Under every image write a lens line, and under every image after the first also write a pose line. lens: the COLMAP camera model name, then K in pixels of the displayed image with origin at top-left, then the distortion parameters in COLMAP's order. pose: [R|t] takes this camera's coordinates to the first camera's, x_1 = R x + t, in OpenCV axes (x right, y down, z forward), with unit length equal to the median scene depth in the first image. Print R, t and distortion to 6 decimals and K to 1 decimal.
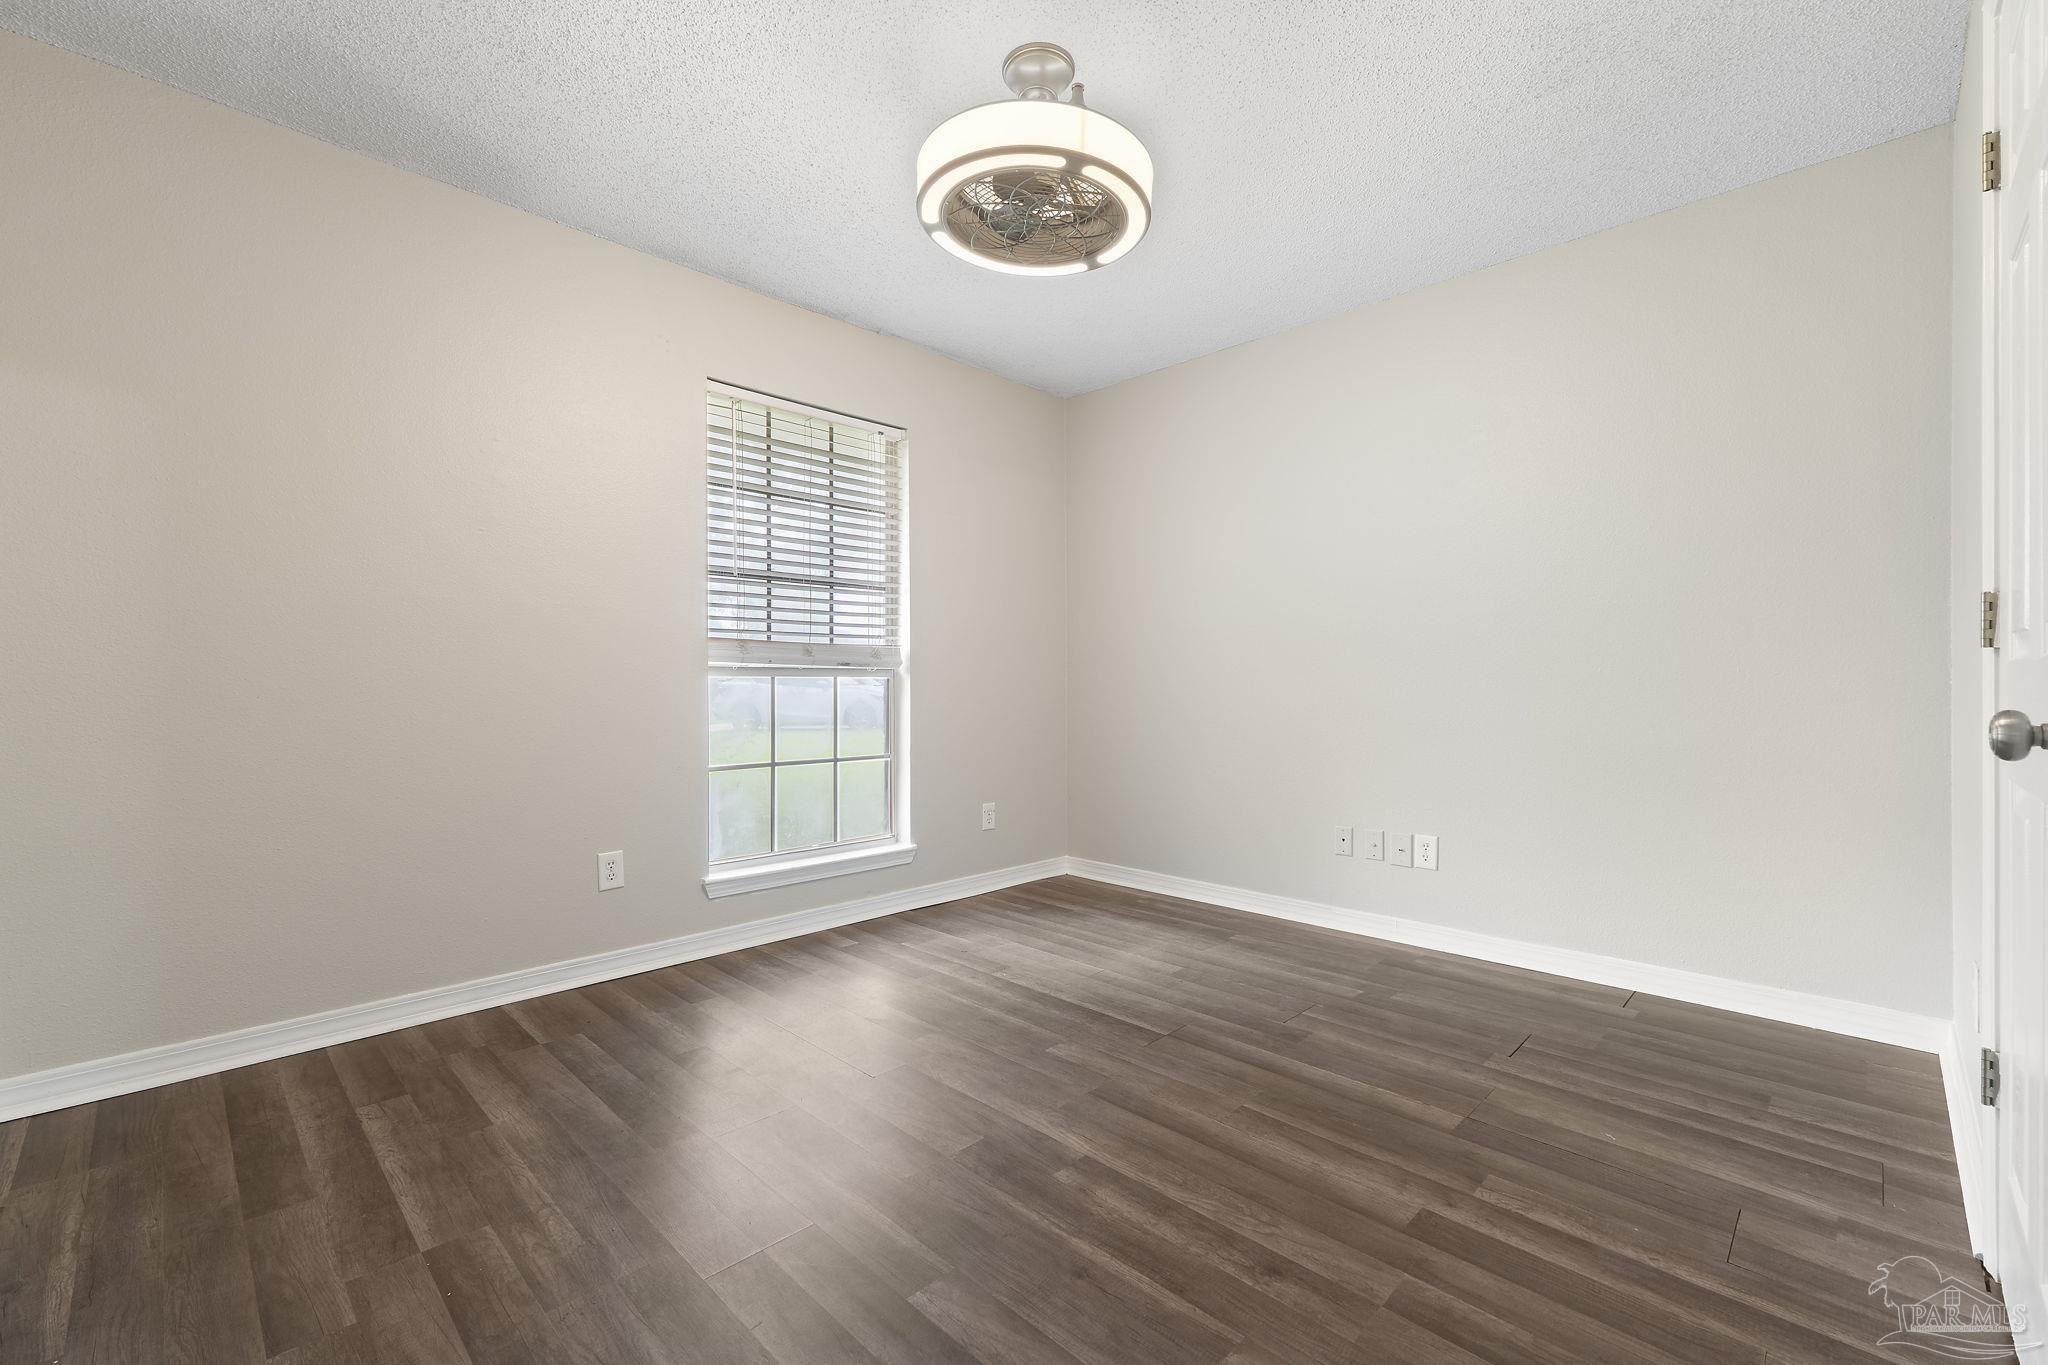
lens RADIAL K [[855.0, 0, 1024.0], [0, 855.0, 682.5], [0, 0, 1]] dist [0.004276, 0.000552]
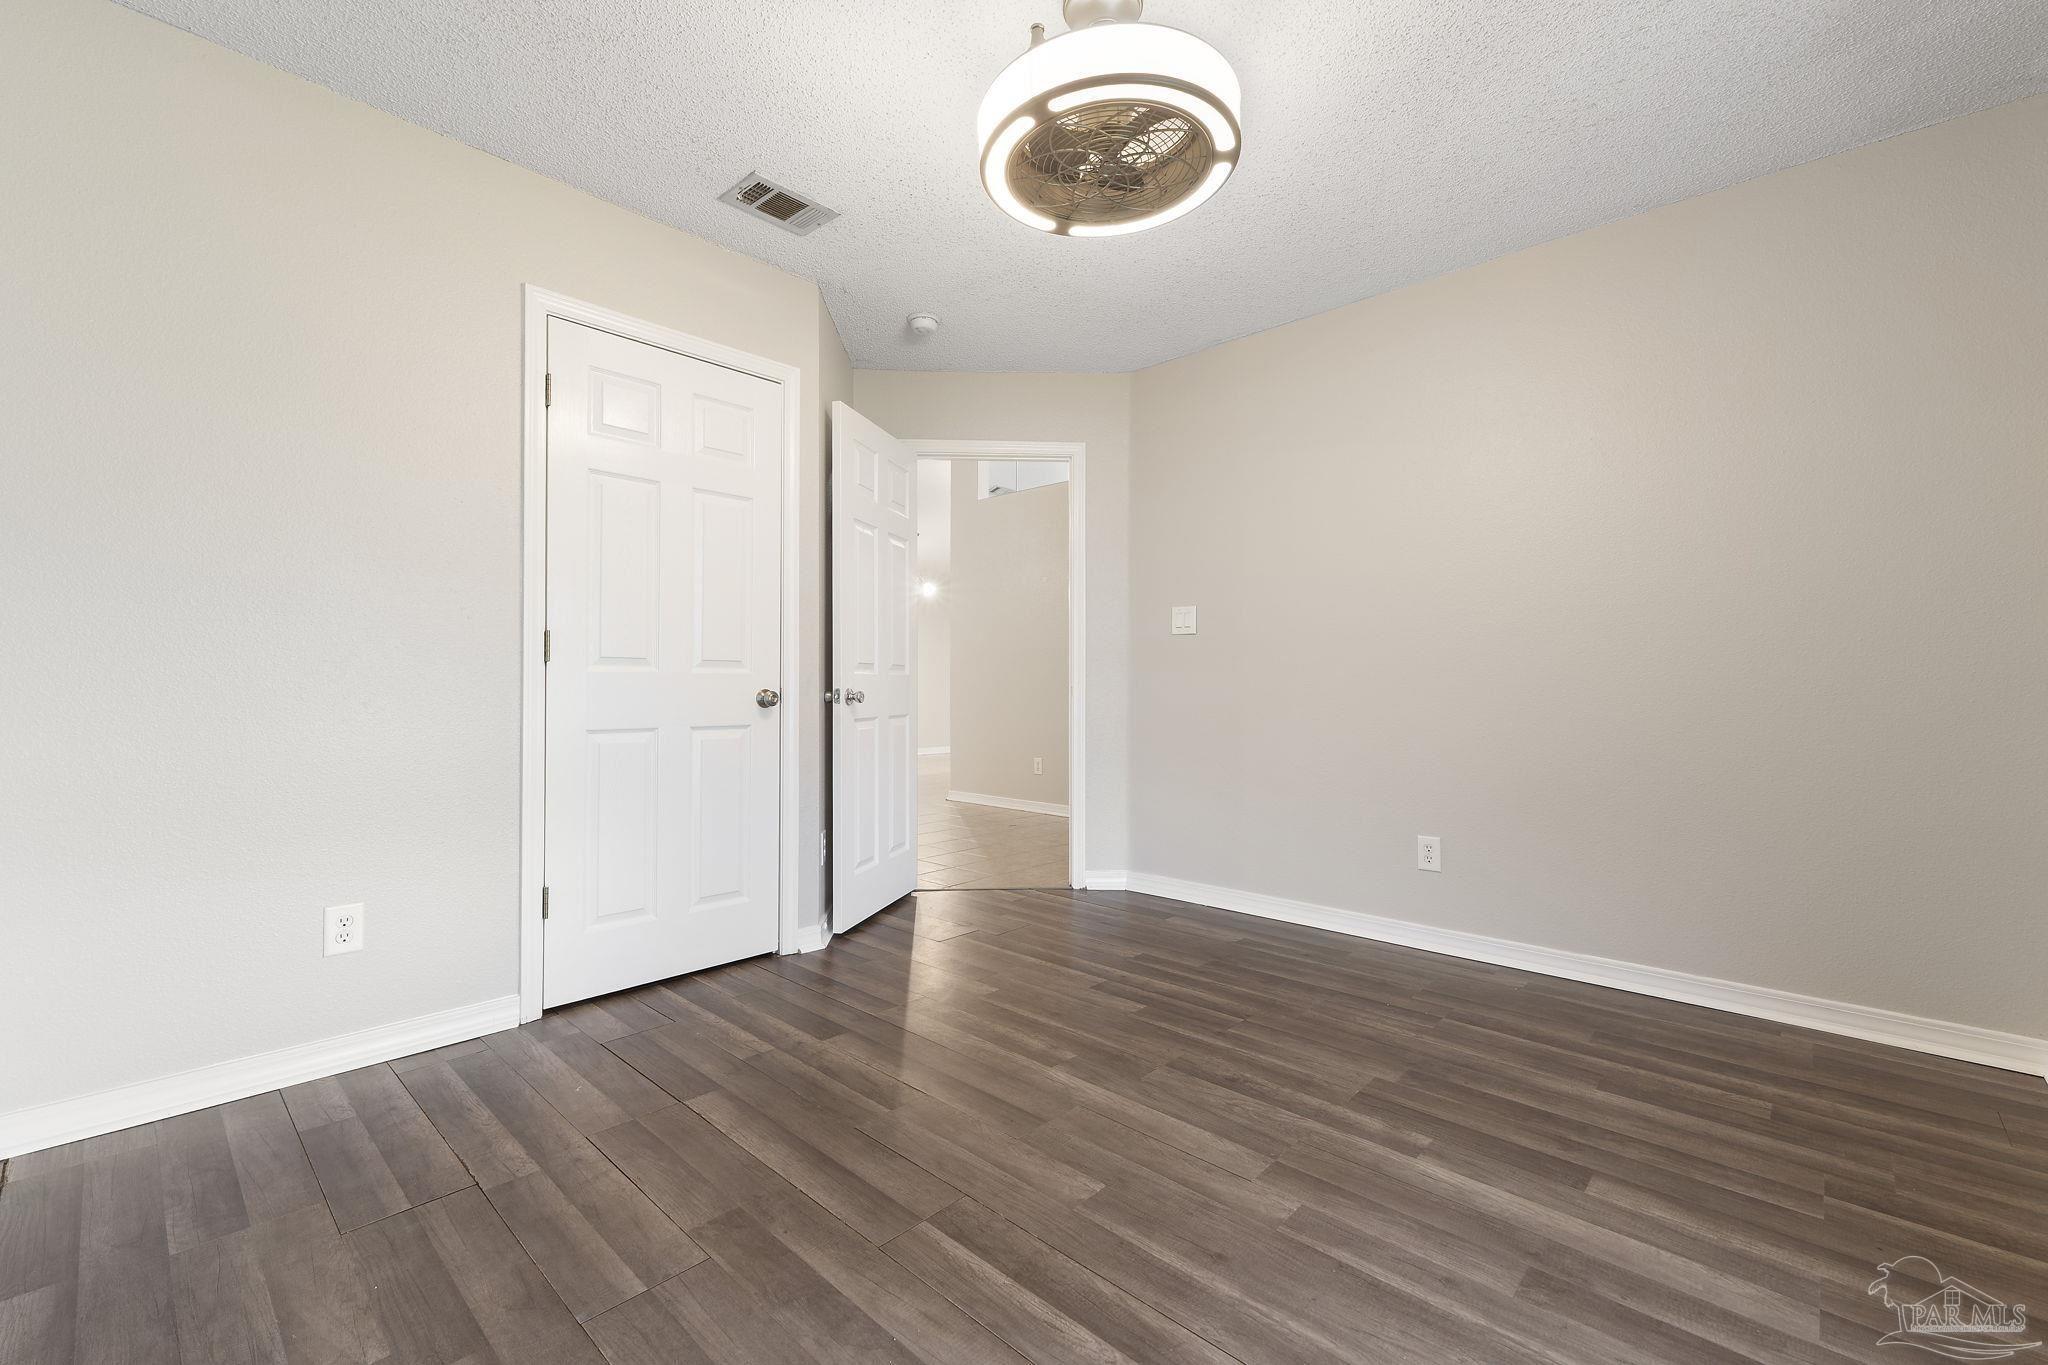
lens RADIAL K [[855.0, 0, 1024.0], [0, 855.0, 682.5], [0, 0, 1]] dist [0.004276, 0.000552]
pose [[-0.999587, -0.002952, -0.028582, 0.135261], [-0.002855, 0.999990, -0.003442, 0.006858], [0.028592, -0.003359, -0.999586, 2.027908]]
